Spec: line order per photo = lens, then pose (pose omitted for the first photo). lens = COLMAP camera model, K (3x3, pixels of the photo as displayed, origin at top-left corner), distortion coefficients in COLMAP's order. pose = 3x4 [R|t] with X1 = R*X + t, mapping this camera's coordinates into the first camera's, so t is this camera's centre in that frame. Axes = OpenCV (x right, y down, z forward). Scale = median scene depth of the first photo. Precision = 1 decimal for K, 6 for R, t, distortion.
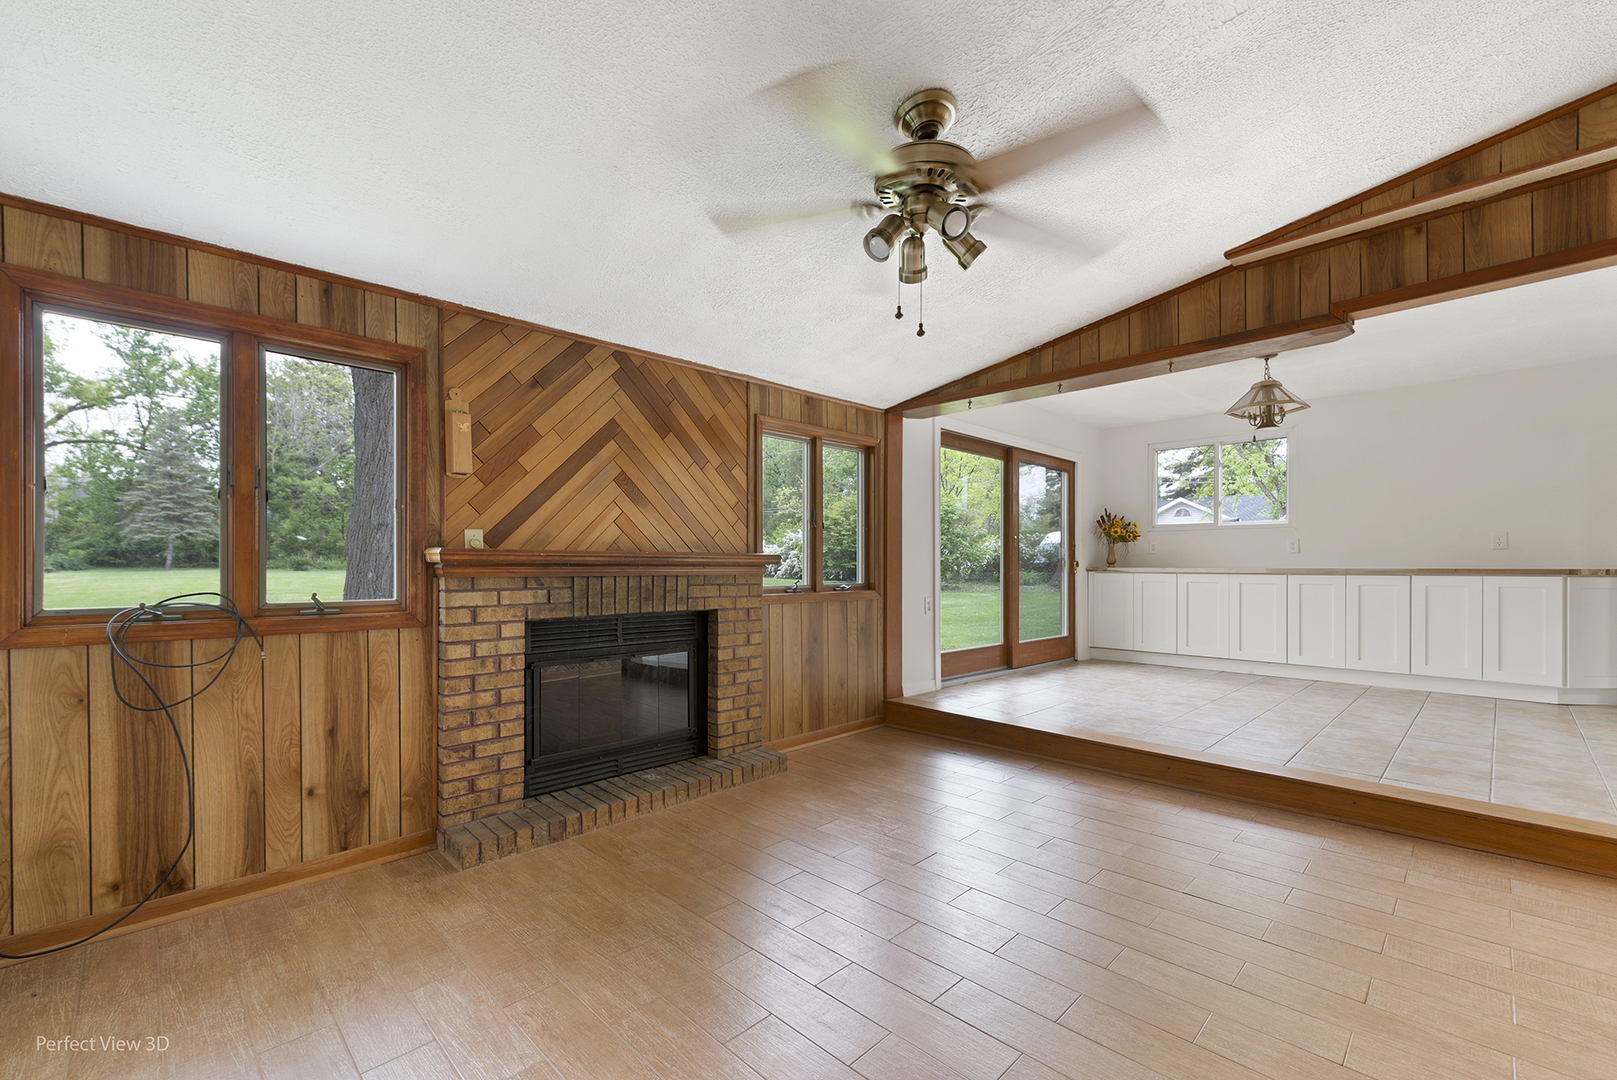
lens RADIAL K [[691.9, 0, 798.0], [0, 691.9, 565.5], [0, 0, 1]] dist [0.008605, 0.000278]
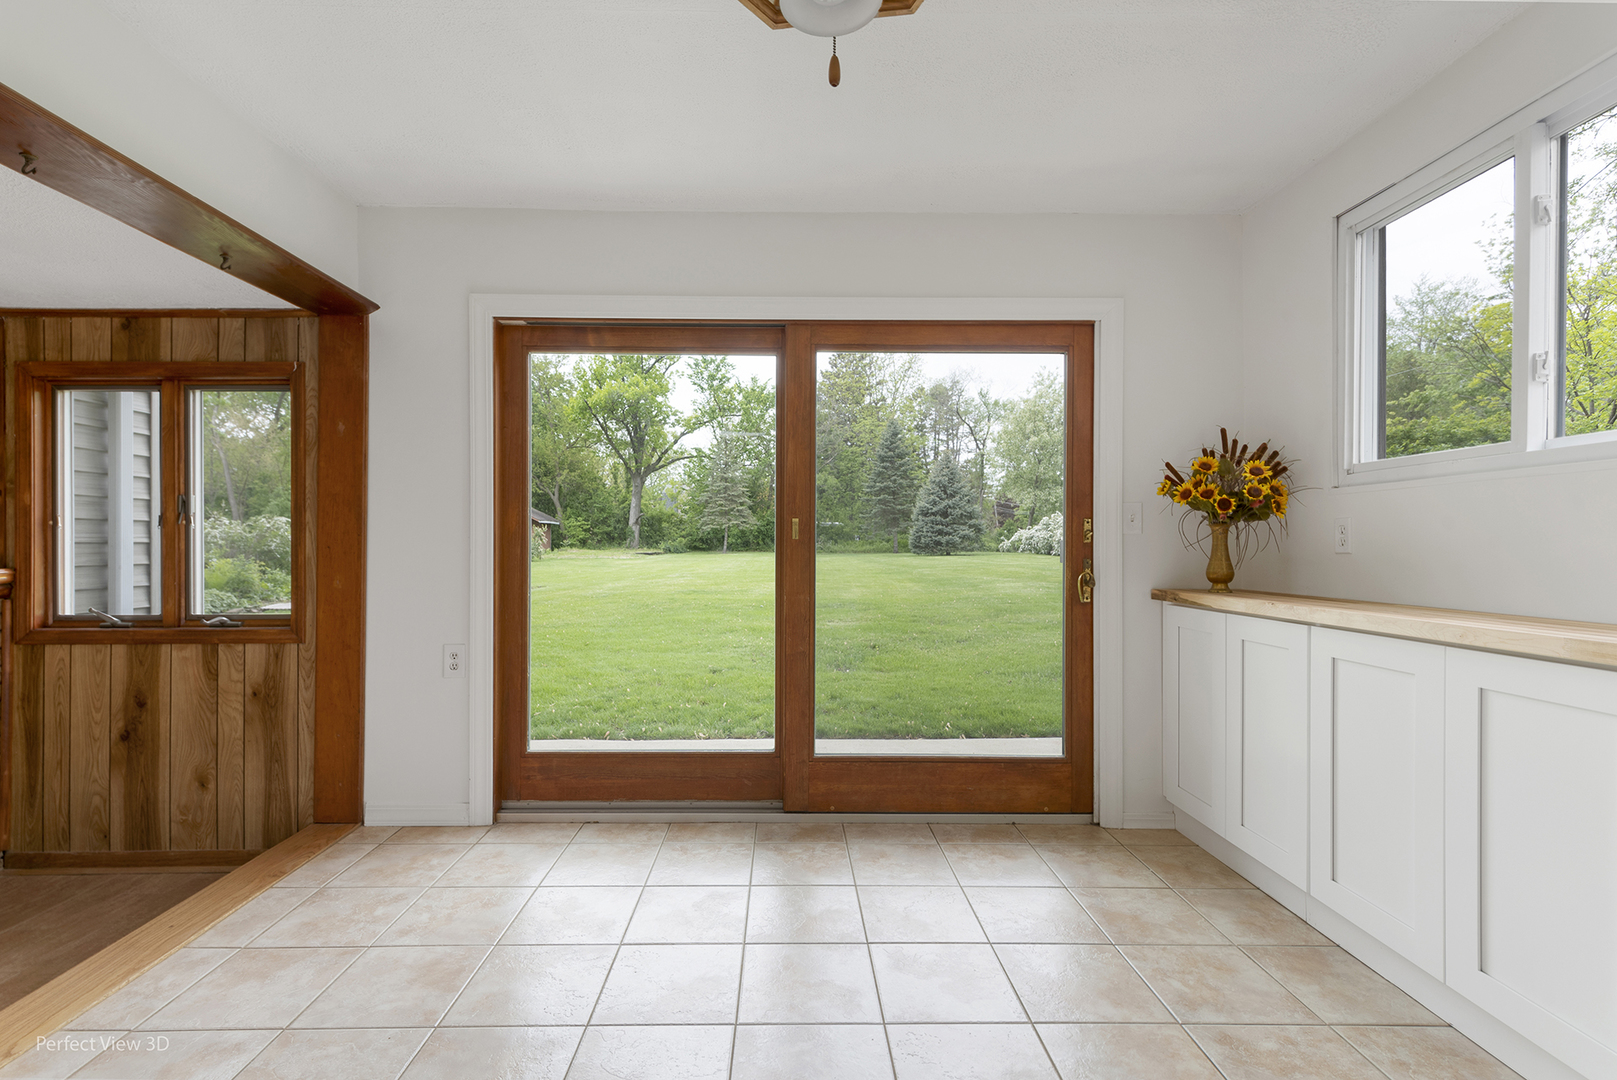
lens RADIAL K [[740.1, 0, 798.4], [0, 740.1, 549.6], [0, 0, 1]] dist [0.016177, -0.003477]
pose [[0.717502, 0.001071, -0.696555, 0.705407], [0.001664, 0.999993, 0.003251, -0.025712], [0.696554, -0.003491, 0.717496, 0.712762]]
